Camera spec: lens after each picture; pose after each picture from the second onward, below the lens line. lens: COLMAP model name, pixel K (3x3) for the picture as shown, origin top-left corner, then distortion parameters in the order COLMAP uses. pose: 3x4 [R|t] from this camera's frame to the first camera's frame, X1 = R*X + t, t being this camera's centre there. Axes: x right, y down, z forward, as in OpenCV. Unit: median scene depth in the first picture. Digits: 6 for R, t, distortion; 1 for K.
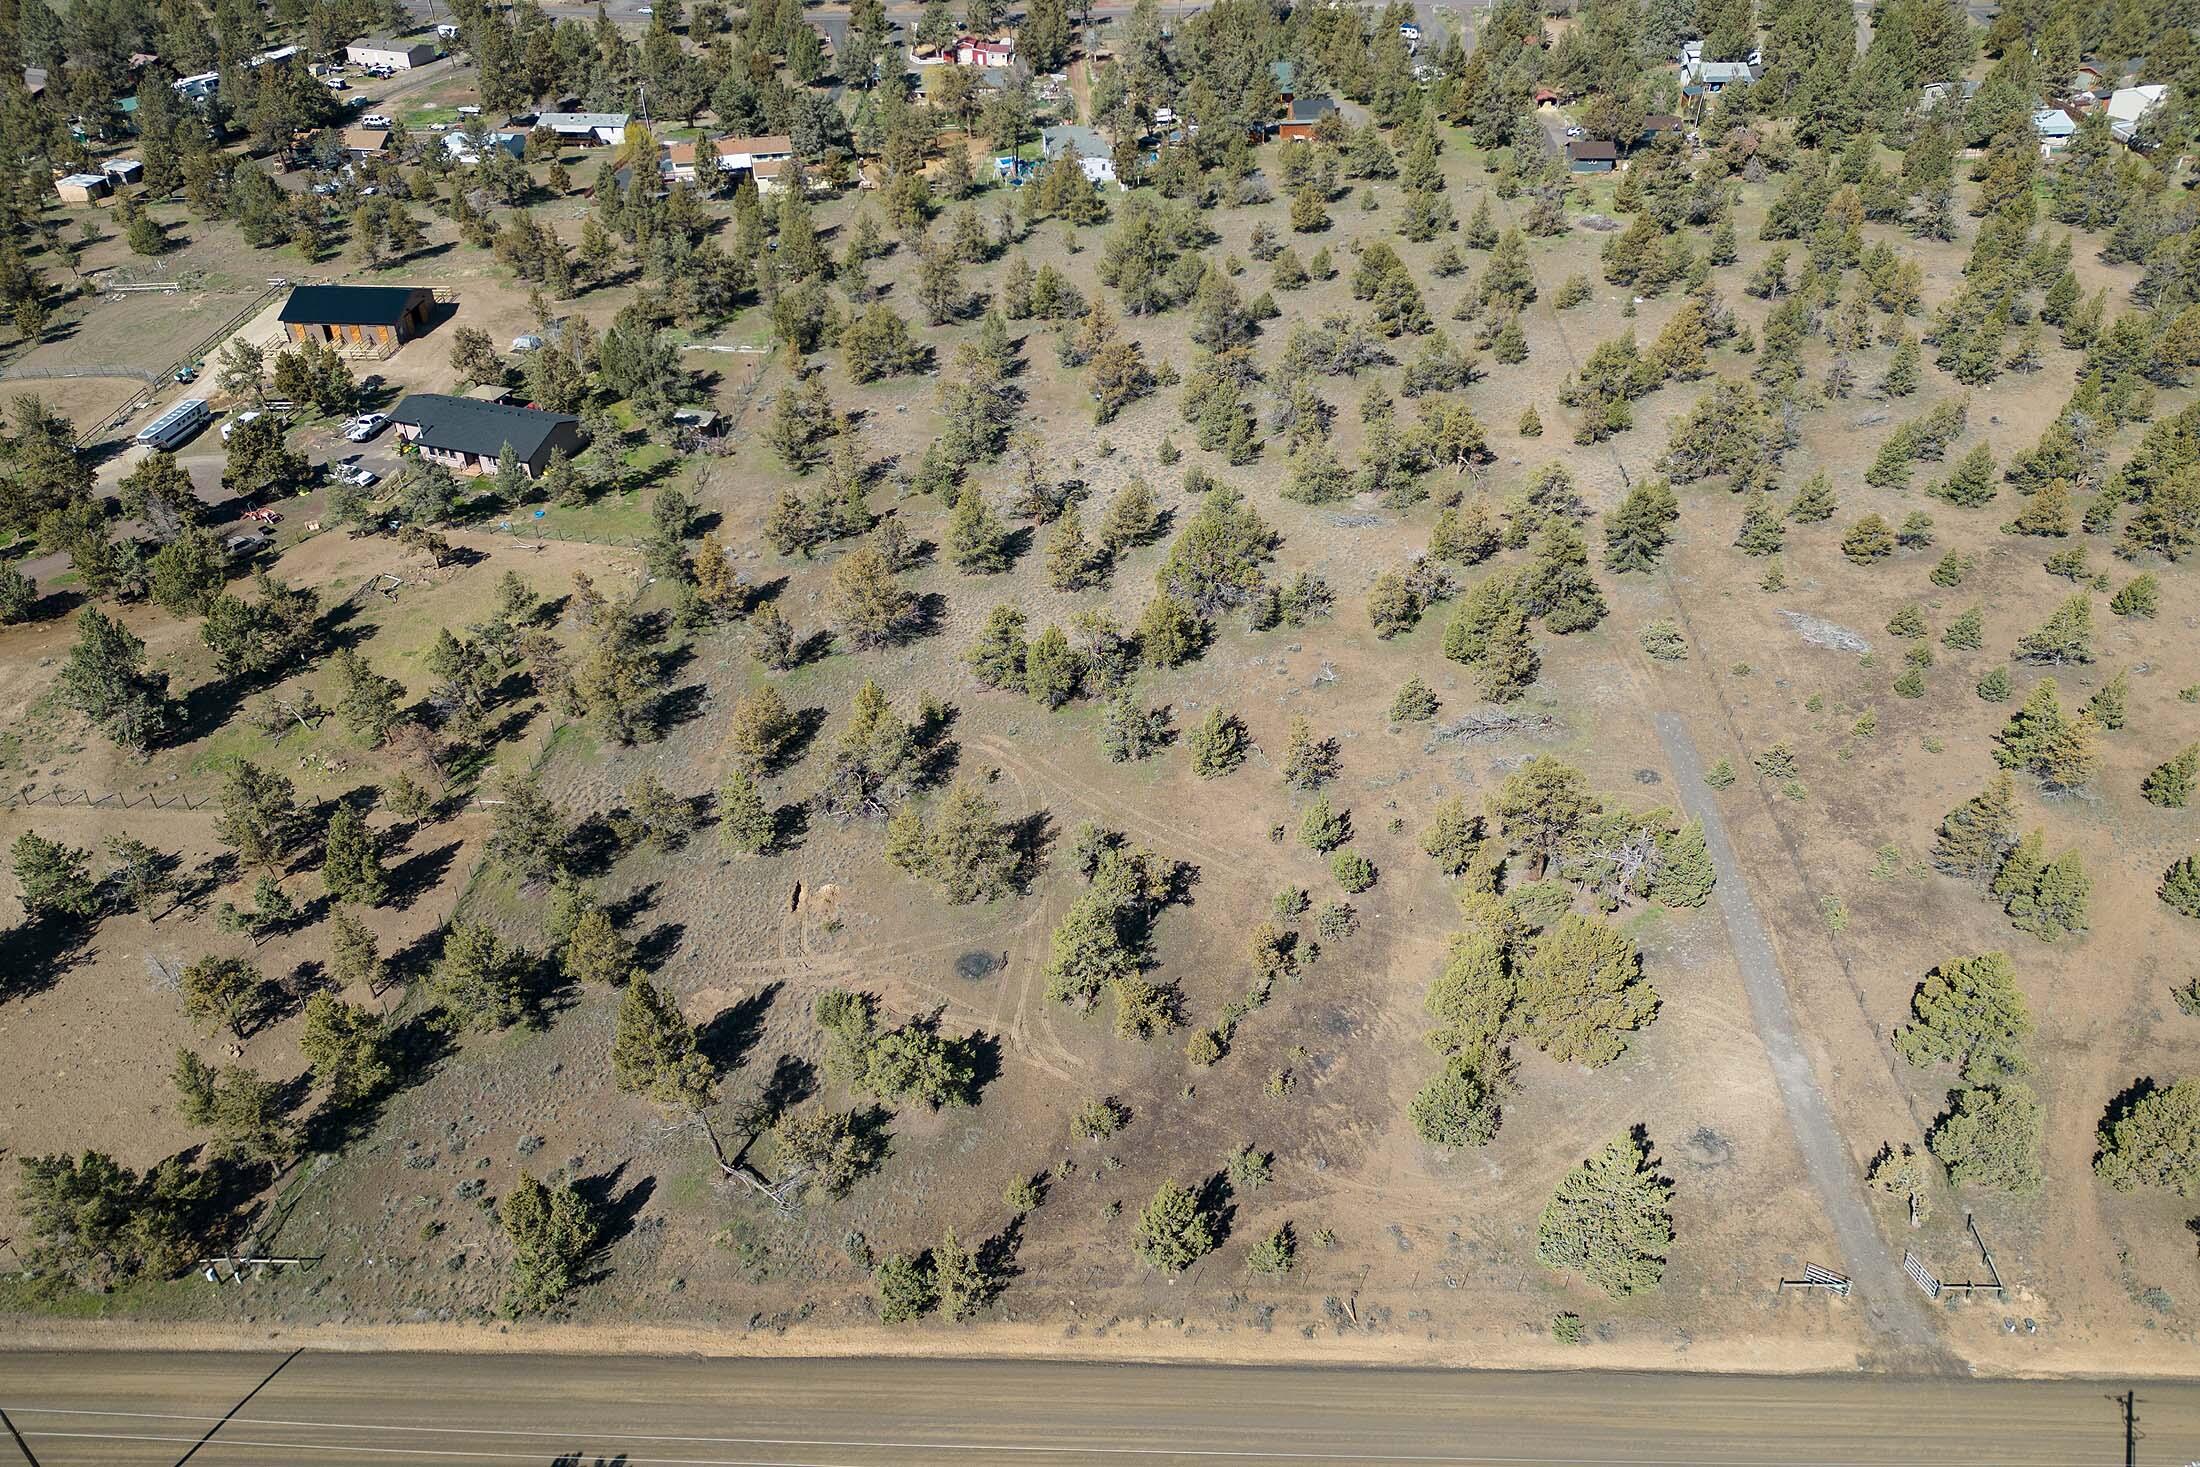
lens RADIAL K [[1618.4, 0, 1104.4], [0, 1618.4, 724.3], [0, 0, 1]] dist [0.078631, -0.076139]
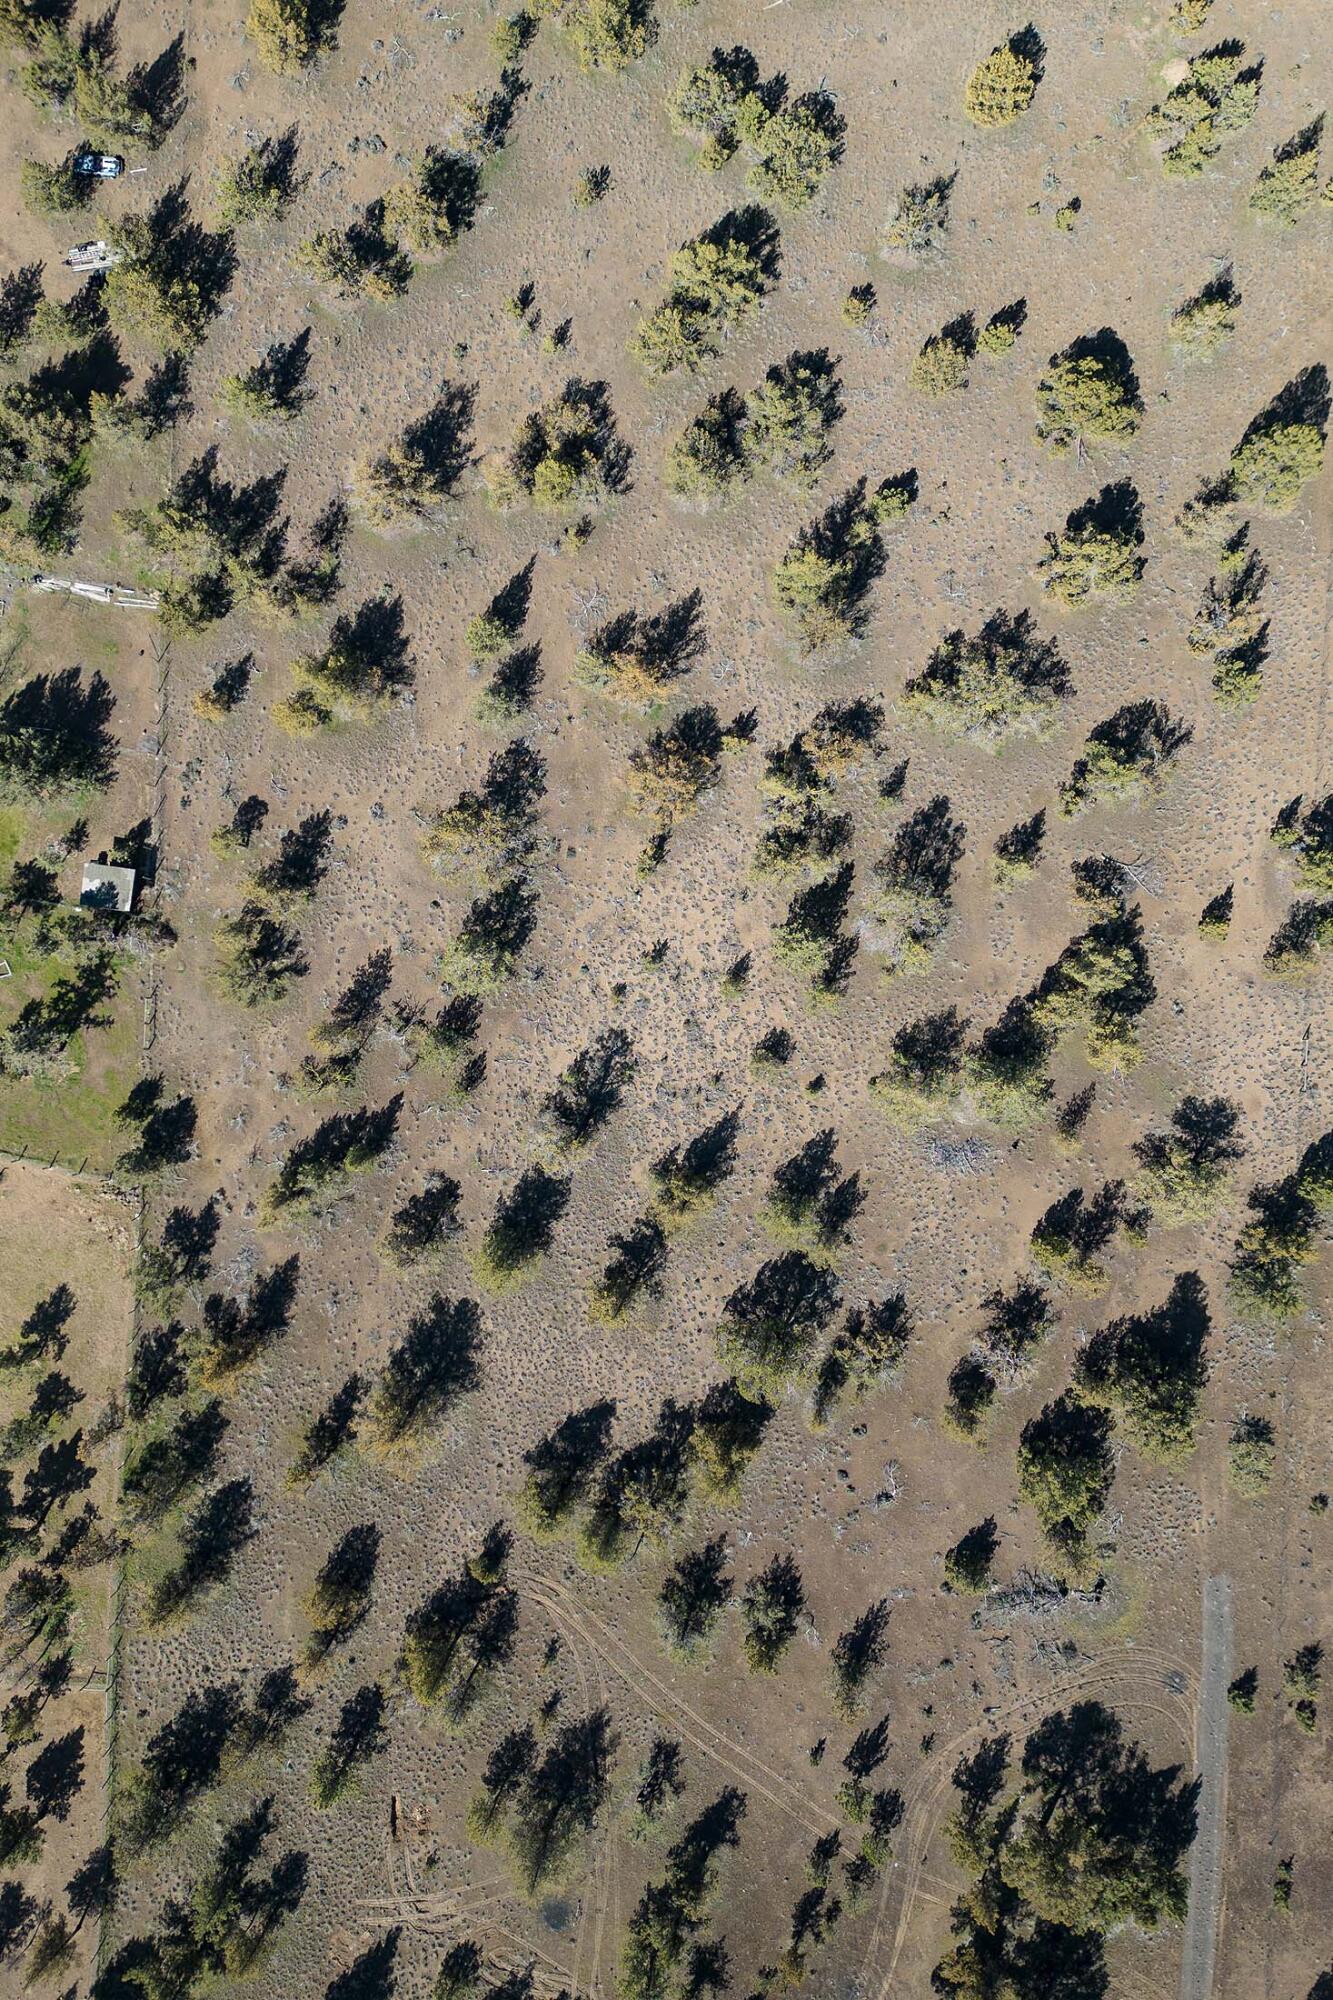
lens RADIAL K [[1471.3, 0, 658.9], [0, 1471.3, 994.4], [0, 0, 1]] dist [0.078631, -0.076139]
pose [[0.999737, -0.010758, -0.020233, 0.022227], [0.022719, 0.580593, 0.813877, -0.936621], [0.002992, -0.814123, 0.580685, 0.735466]]
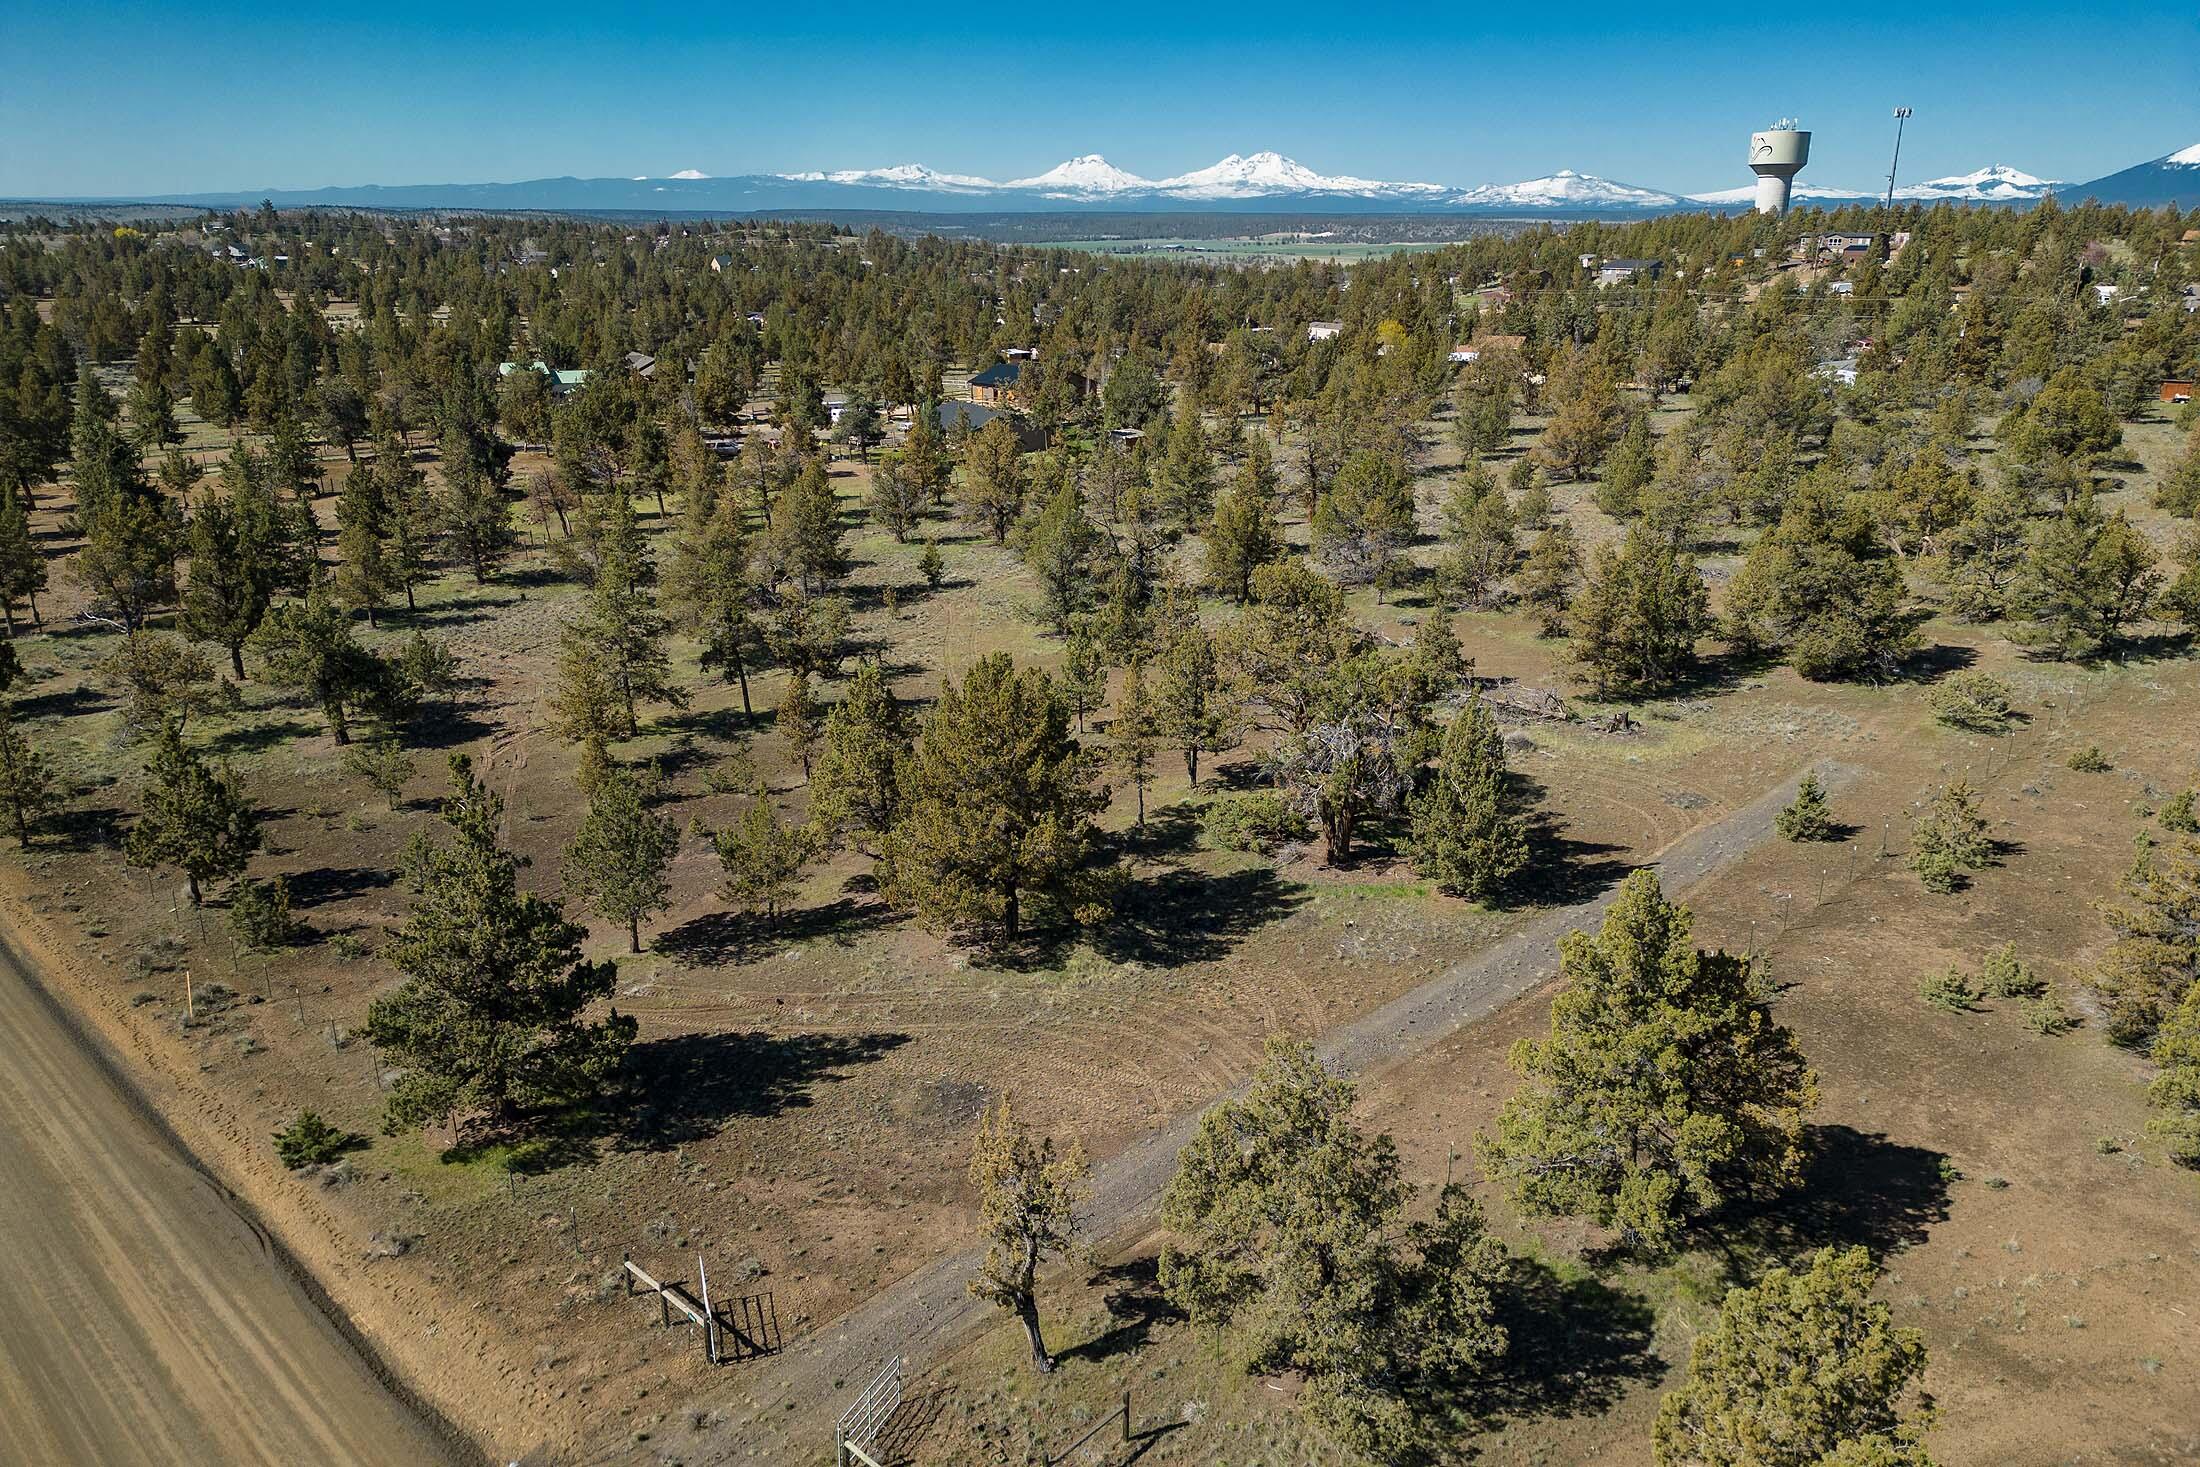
lens RADIAL K [[1533.8, 0, 1103.7], [0, 1533.8, 724.5], [0, 0, 1]] dist [0.072498, -0.064425]
pose [[0.746088, 0.213876, -0.630563, 0.466226], [-0.382147, 0.913053, -0.142468, 0.143487], [0.545268, 0.347261, 0.762950, 0.456143]]
